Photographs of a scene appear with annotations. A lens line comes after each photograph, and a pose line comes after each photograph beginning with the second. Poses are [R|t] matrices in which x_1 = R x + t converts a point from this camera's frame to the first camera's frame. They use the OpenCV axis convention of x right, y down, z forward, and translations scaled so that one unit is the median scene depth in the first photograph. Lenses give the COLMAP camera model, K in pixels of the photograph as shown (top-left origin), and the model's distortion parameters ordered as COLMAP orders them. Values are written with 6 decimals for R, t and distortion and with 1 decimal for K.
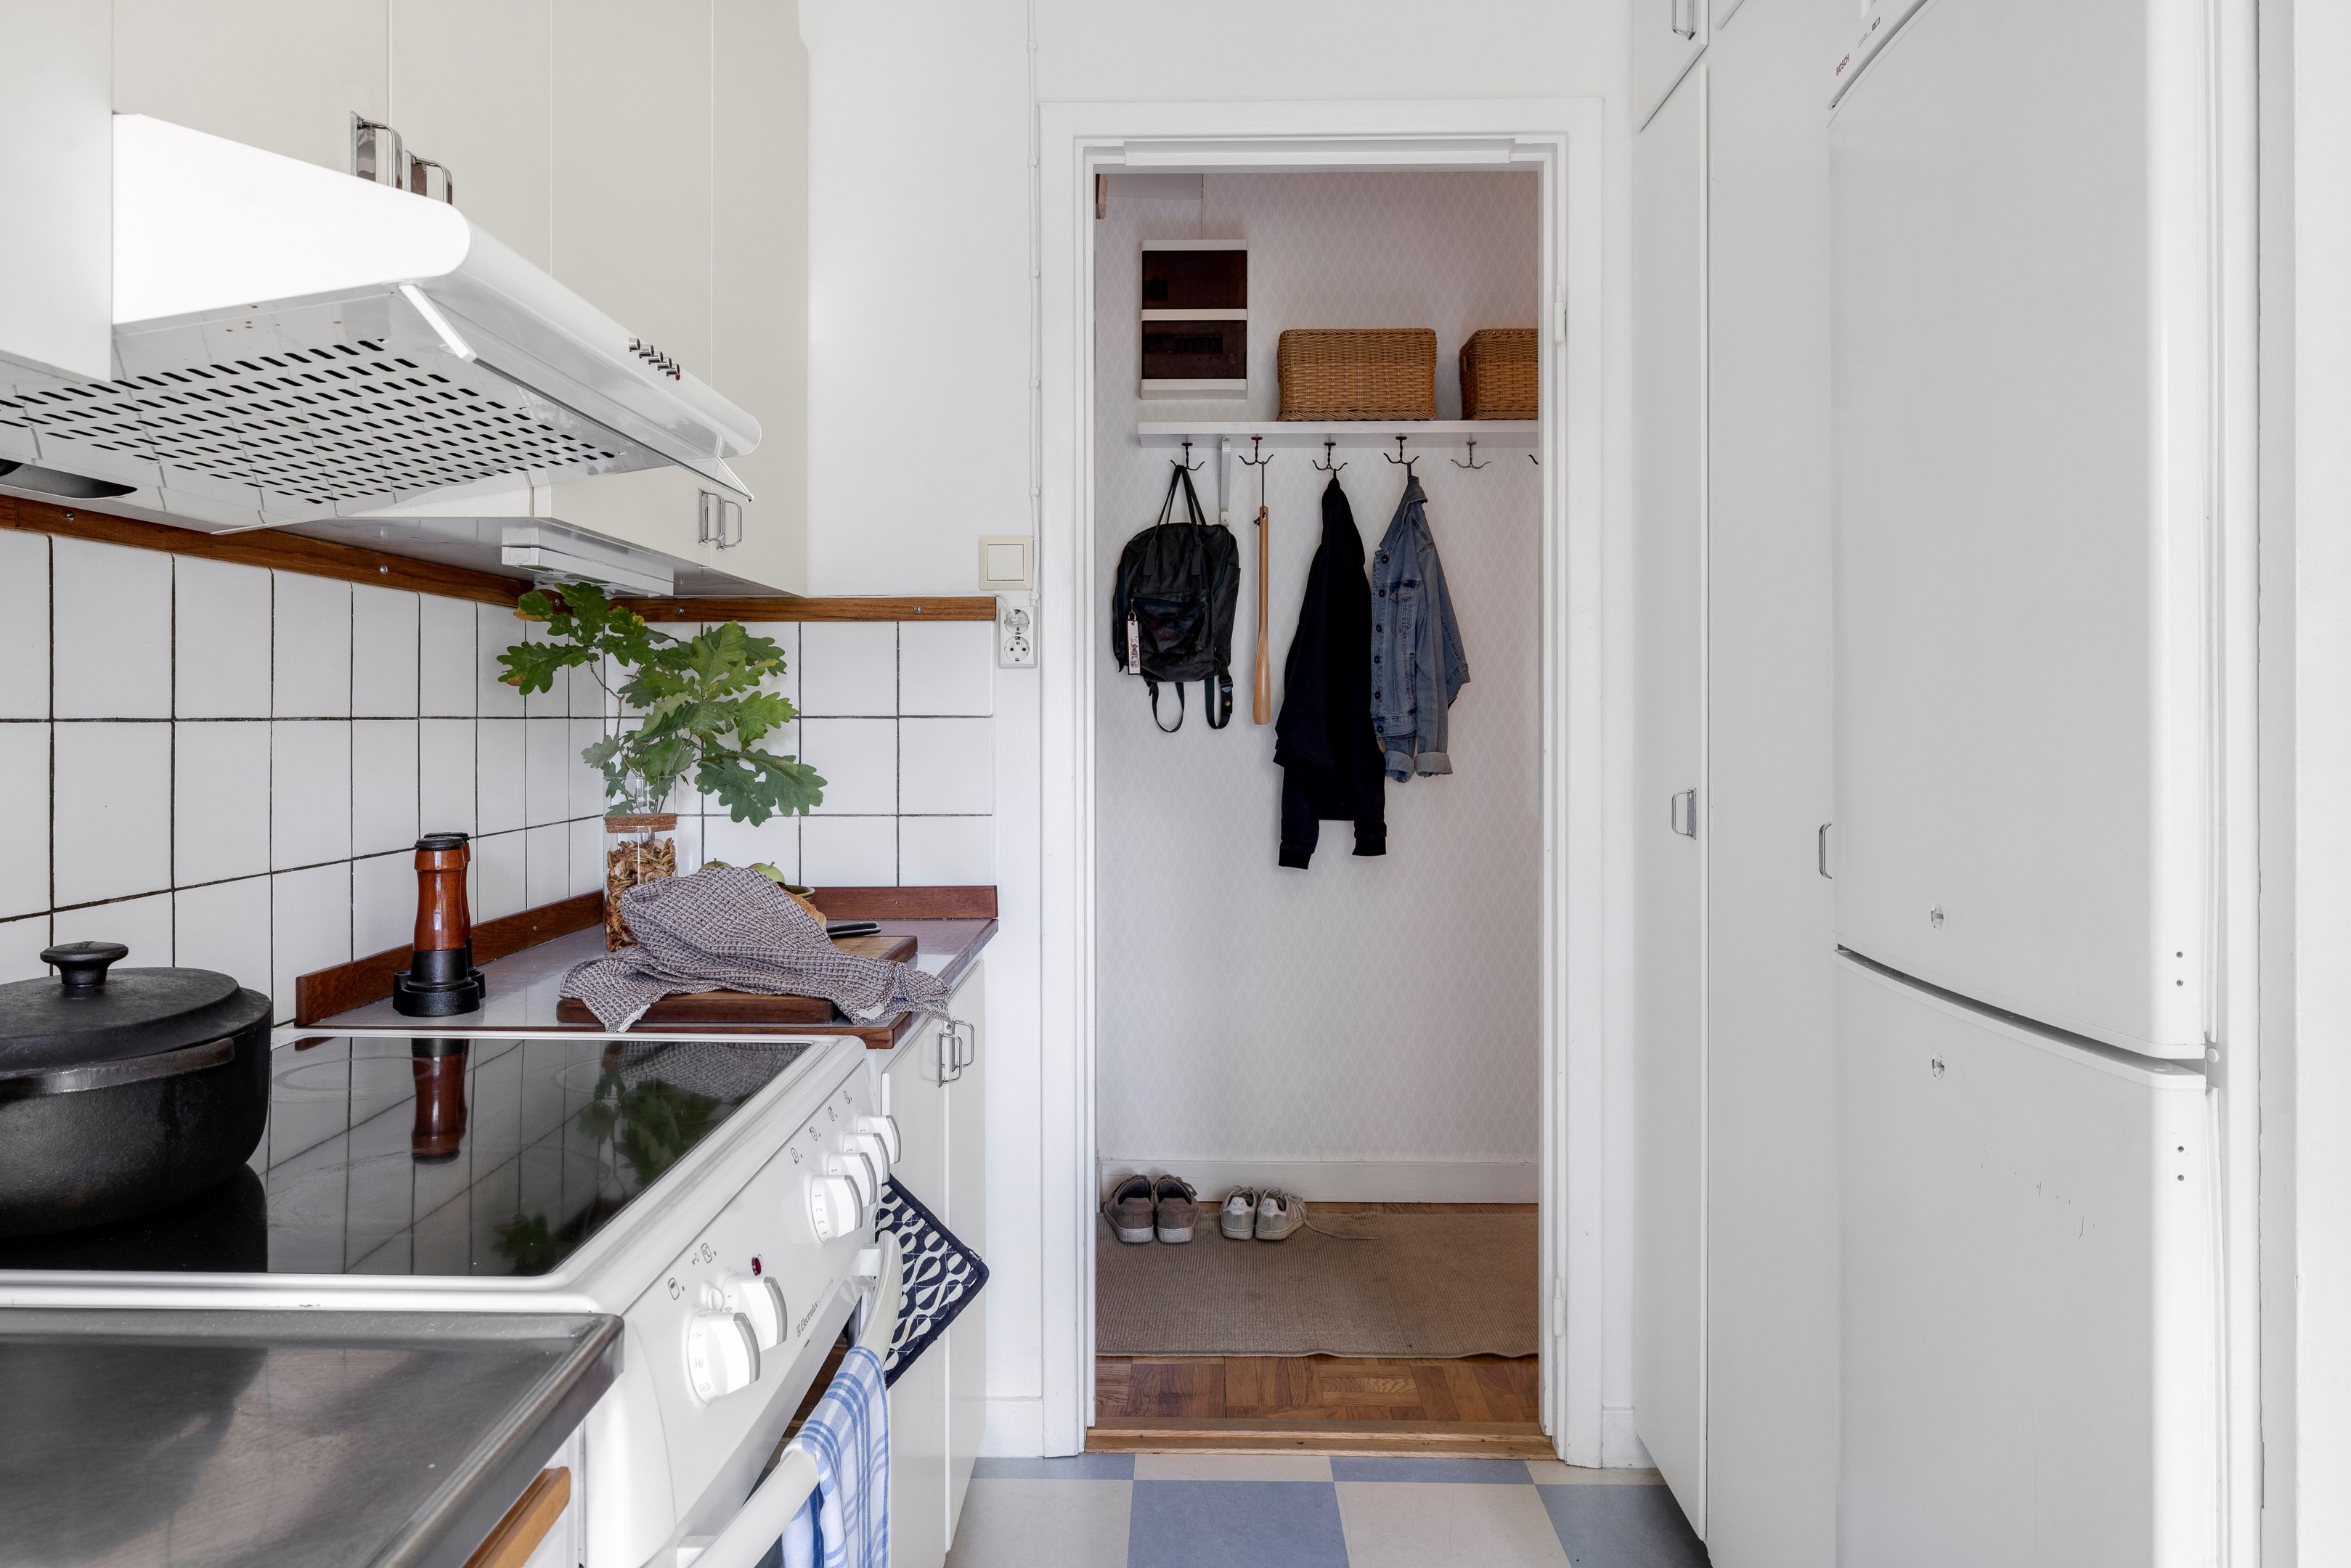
lens RADIAL K [[1597.9, 0, 1181.8], [0, 1597.9, 702.0], [0, 0, 1]] dist [-0.000293, -0.000684]
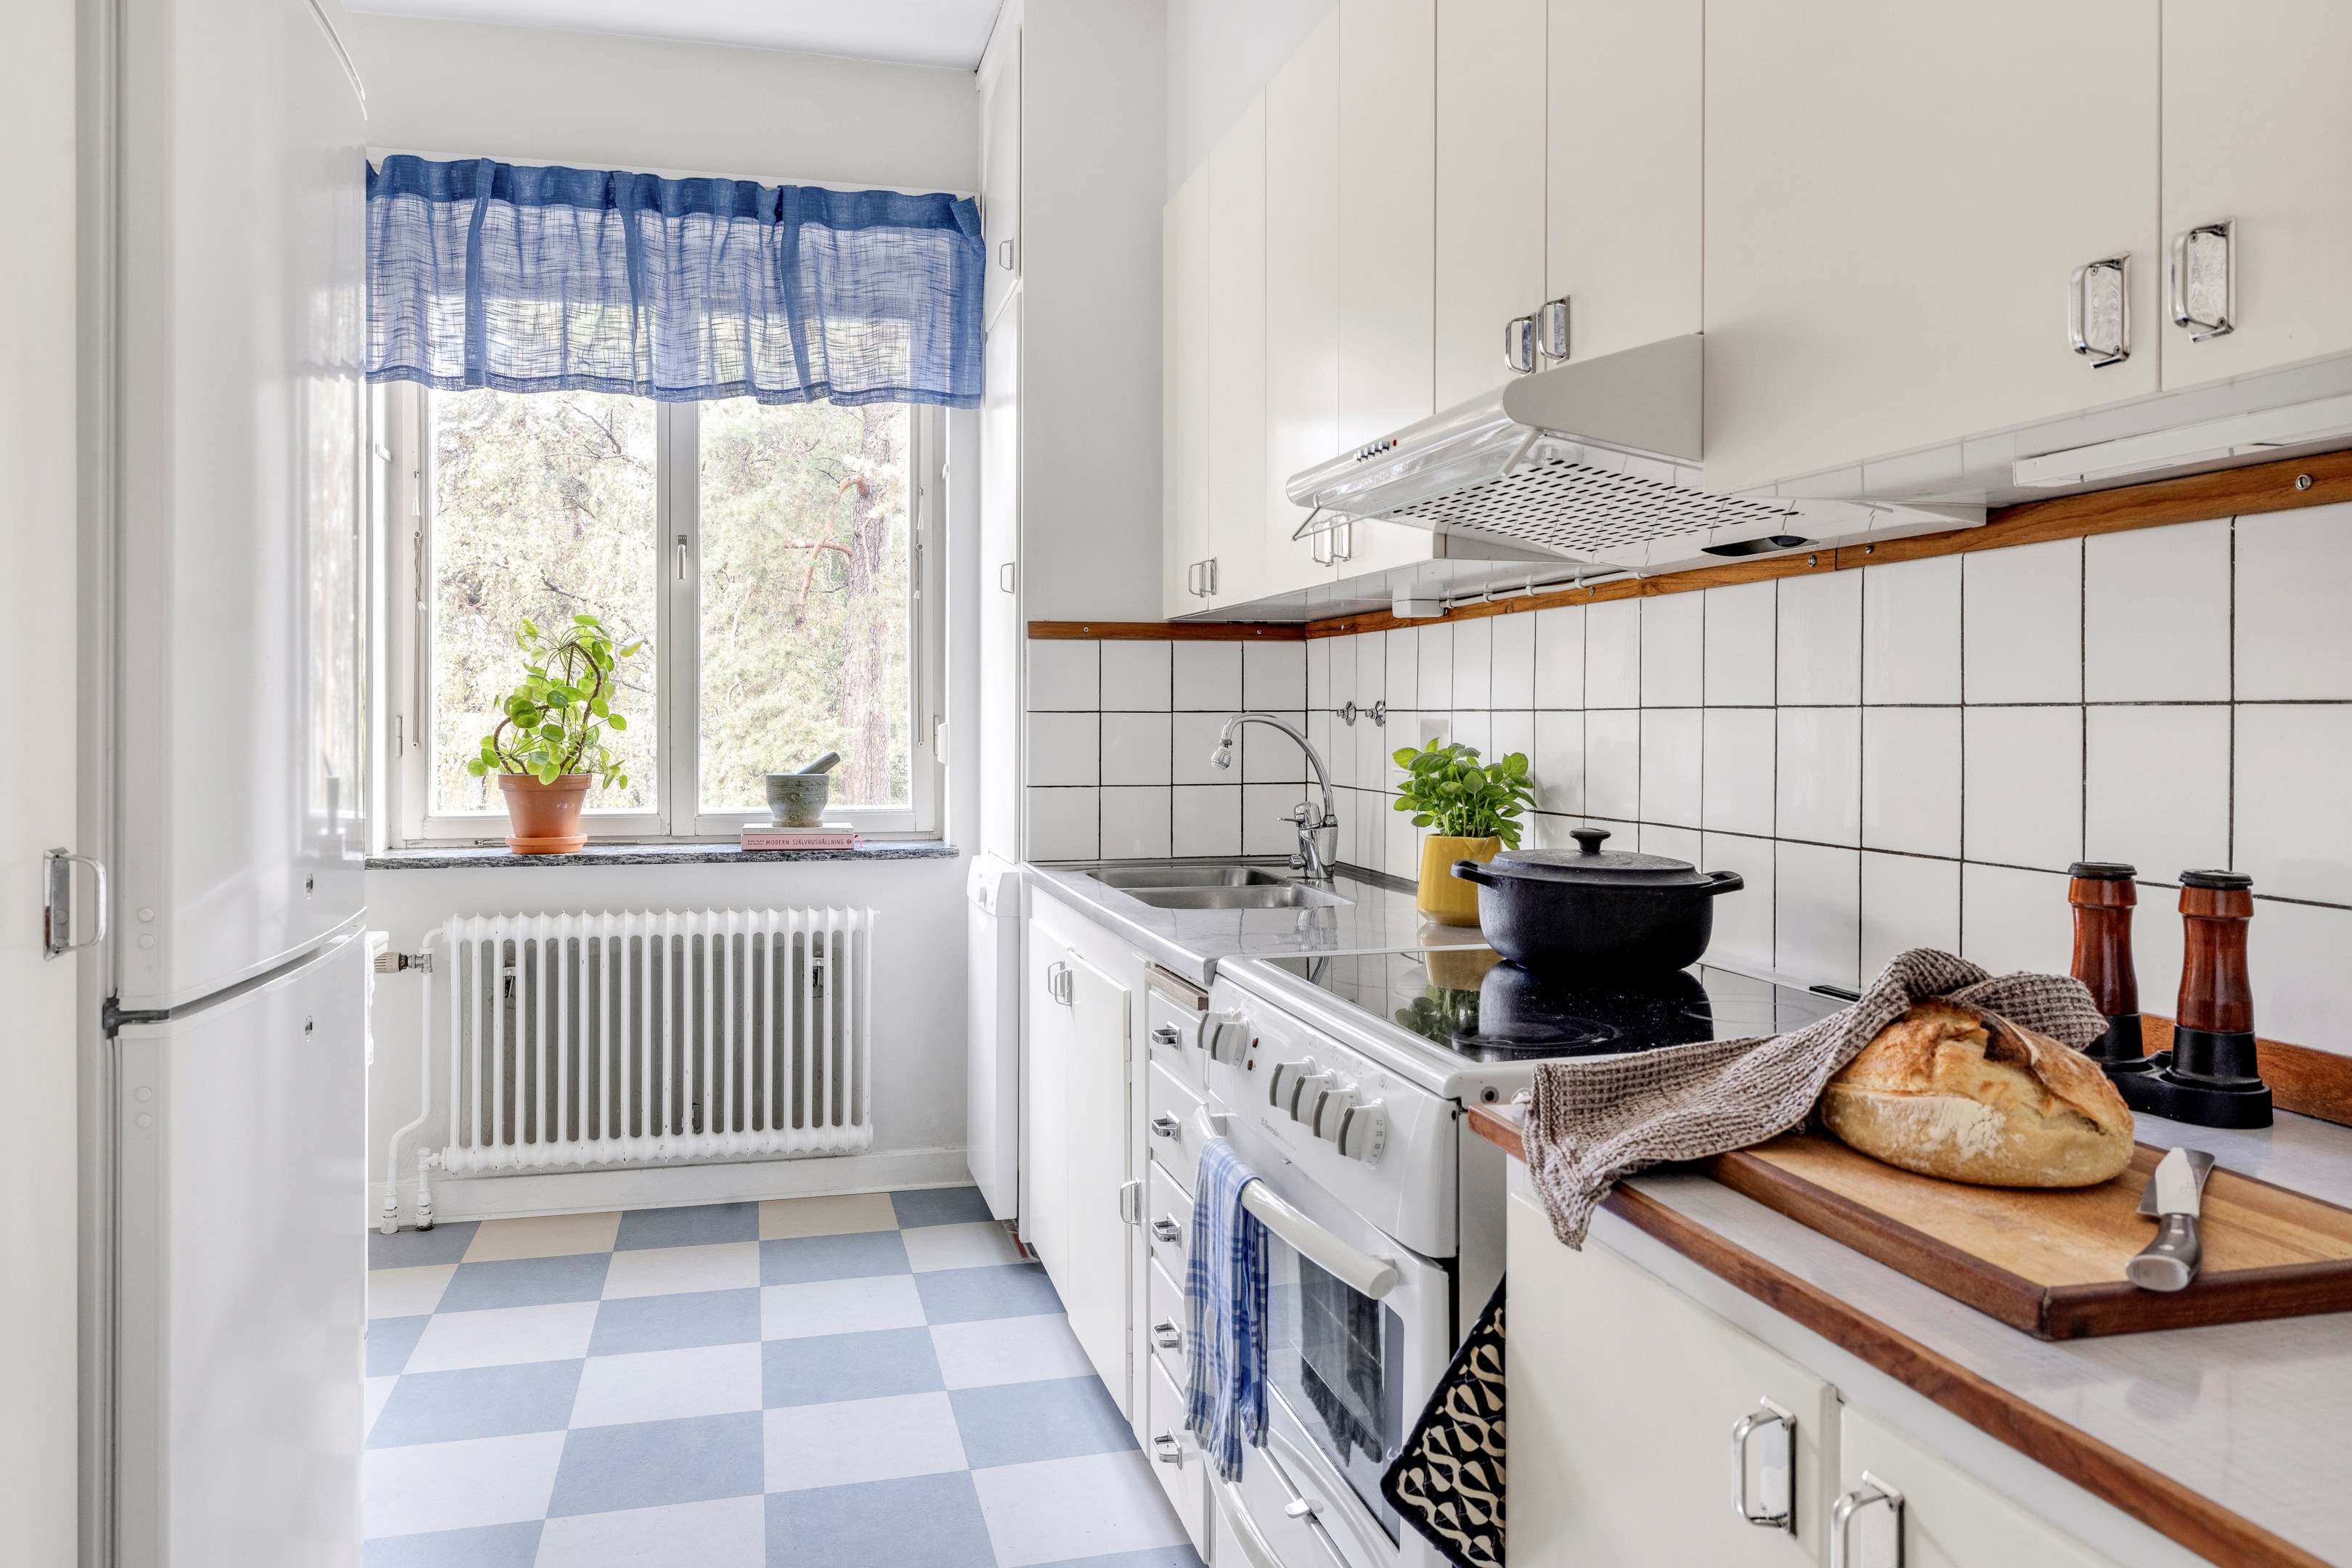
lens RADIAL K [[1619.7, 0, 1176.4], [0, 1619.7, 722.1], [0, 0, 1]] dist [-0.003656, 0.001906]
pose [[-0.966615, -0.001891, -0.256226, 0.148514], [-0.001267, 0.999996, -0.002600, 0.022151], [0.256230, -0.002189, -0.966613, 1.627093]]
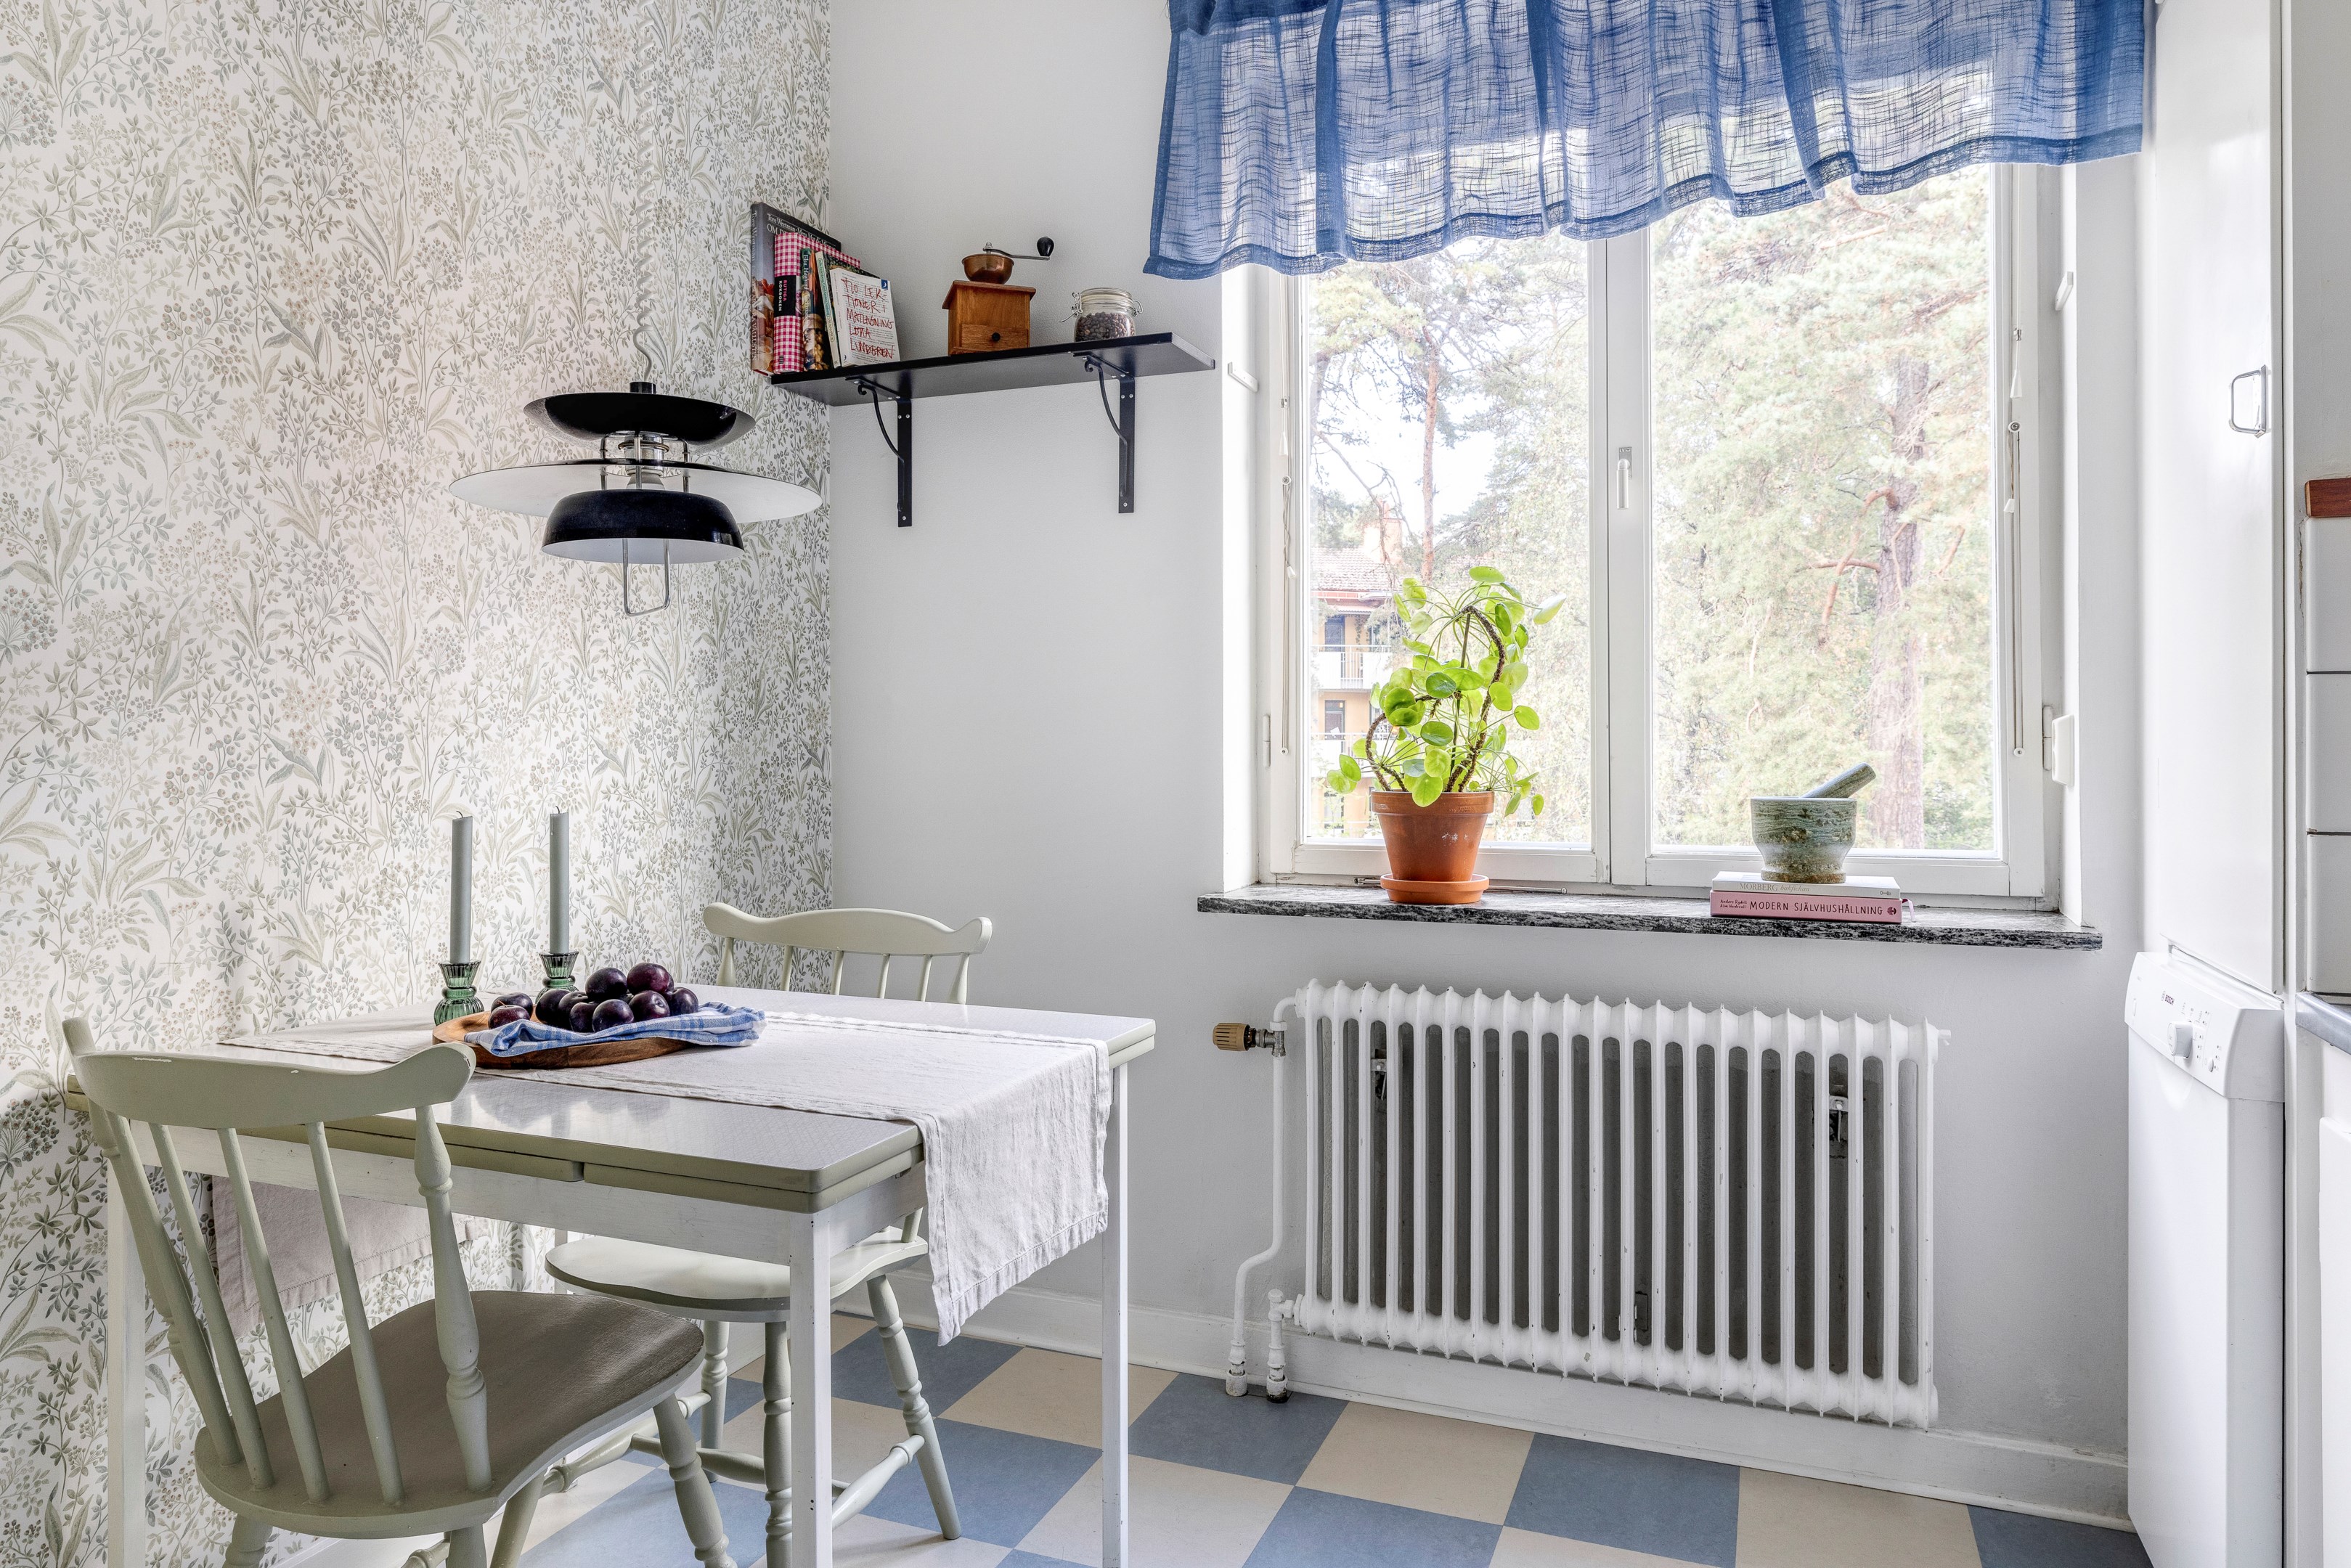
lens RADIAL K [[1462.0, 0, 1187.6], [0, 1462.0, 740.7], [0, 0, 1]] dist [-0.004647, -0.000814]
pose [[-0.928321, 0.001923, 0.371775, 0.103975], [-0.001041, 0.999969, -0.007773, 0.050338], [-0.371778, -0.007603, -0.928290, 0.684805]]
